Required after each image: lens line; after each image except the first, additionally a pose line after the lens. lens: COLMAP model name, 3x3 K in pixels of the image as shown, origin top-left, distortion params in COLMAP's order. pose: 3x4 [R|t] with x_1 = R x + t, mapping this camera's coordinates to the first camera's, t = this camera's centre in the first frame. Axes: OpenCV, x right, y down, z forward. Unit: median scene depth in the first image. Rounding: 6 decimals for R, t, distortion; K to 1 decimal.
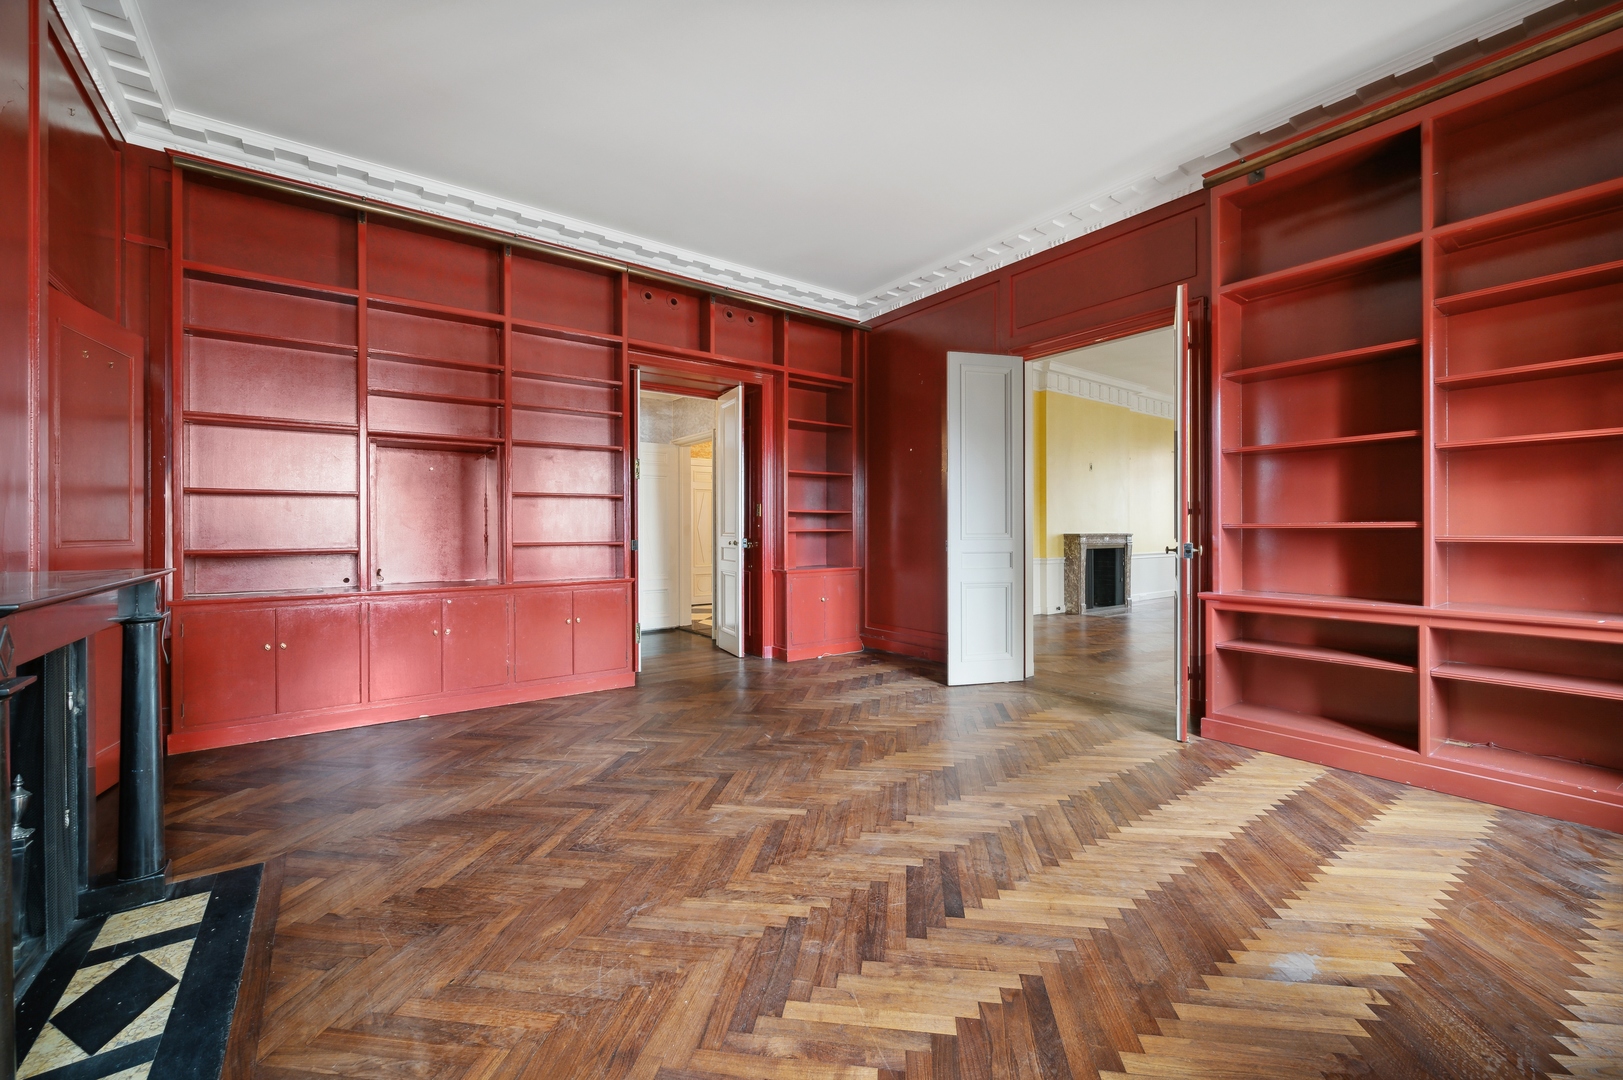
lens RADIAL K [[624.7, 0, 811.5], [0, 624.7, 540.0], [0, 0, 1]] dist [-0.000438, -0.000086]
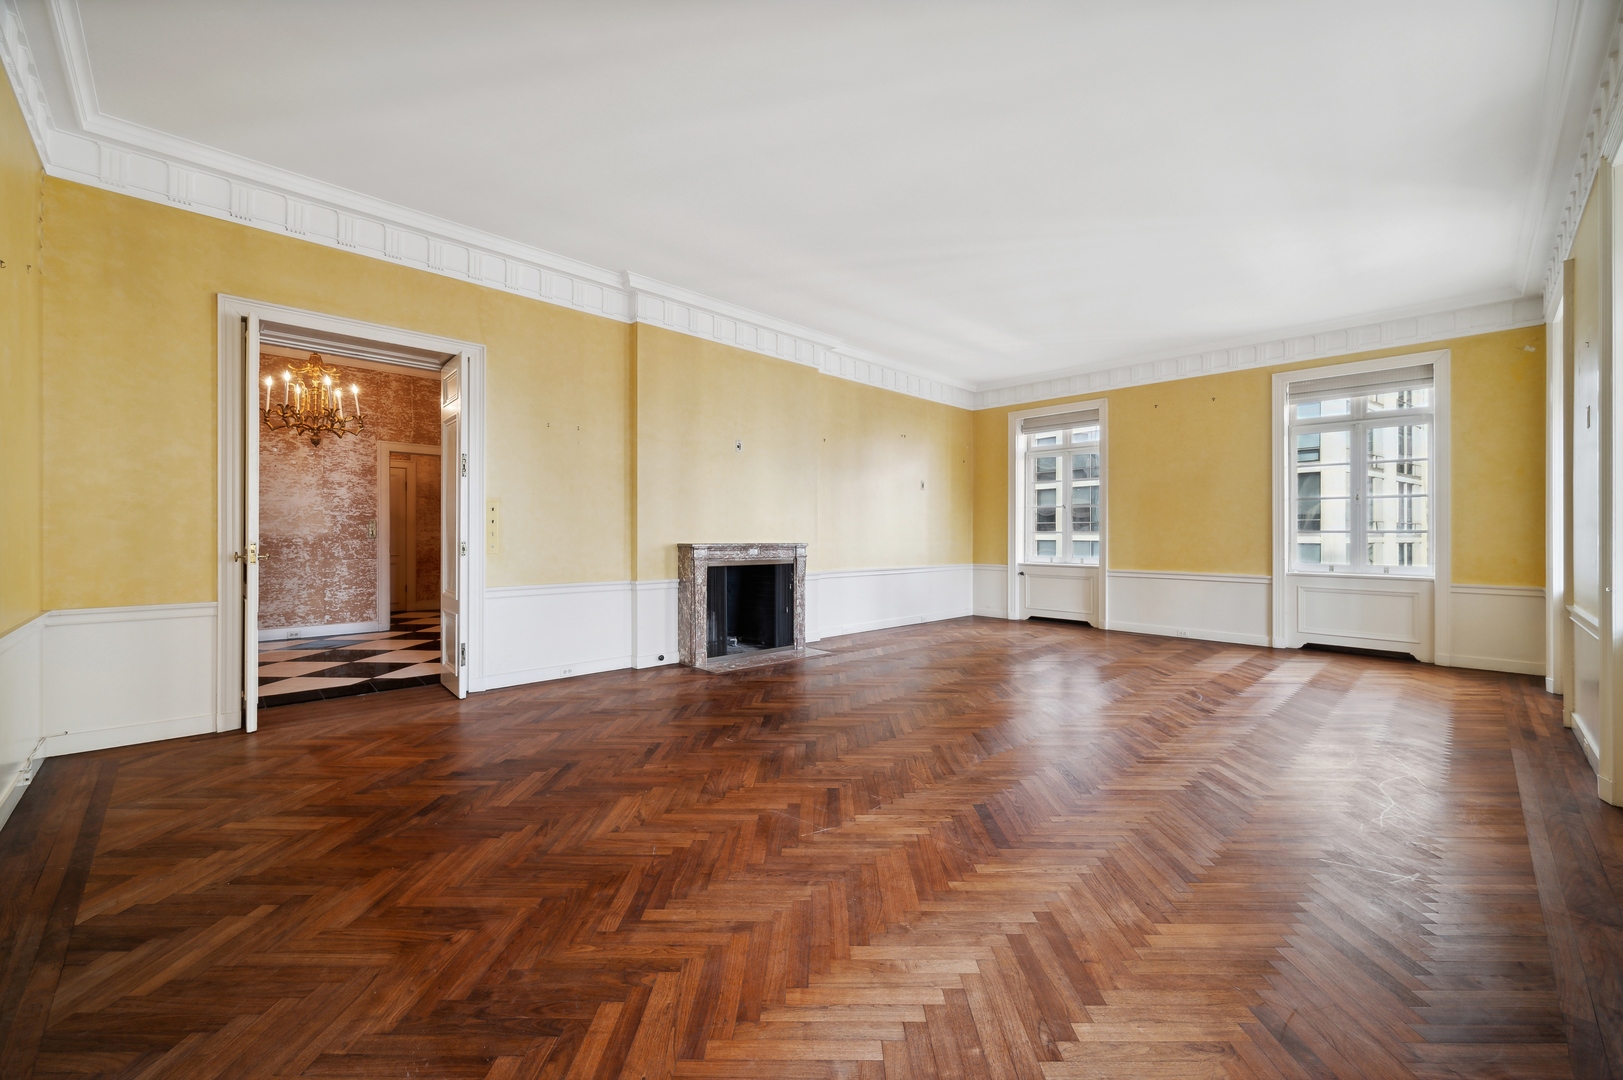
lens RADIAL K [[642.7, 0, 811.5], [0, 642.7, 540.0], [0, 0, 1]] dist [0.001283, 0.000022]
pose [[0.993224, -0.002397, 0.116192, 0.453840], [0.003911, 0.999910, -0.012804, -0.004812], [-0.116151, 0.013172, 0.993144, 0.294486]]
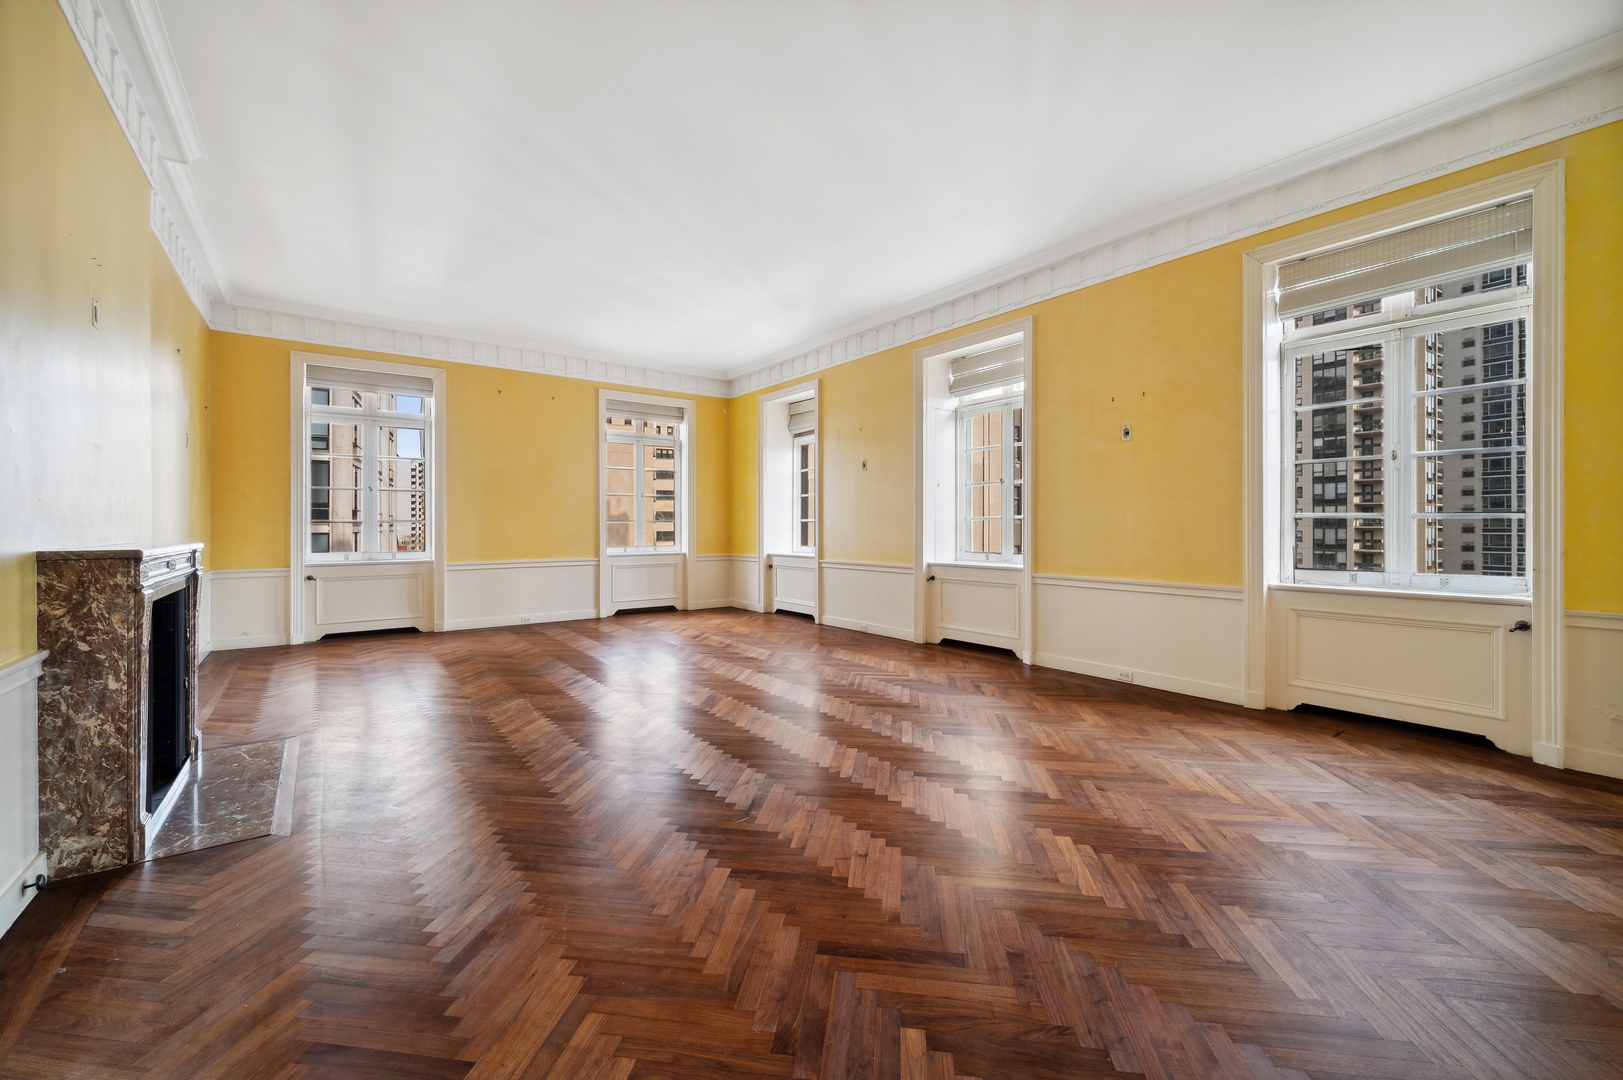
lens RADIAL K [[658.3, 0, 817.6], [0, 658.3, 525.9], [0, 0, 1]] dist [0.000967, 0.000041]
pose [[0.006469, -0.006606, 0.999957, 0.152046], [0.024984, 0.999667, 0.006442, -0.013903], [-0.999667, 0.024941, 0.006632, 0.681162]]
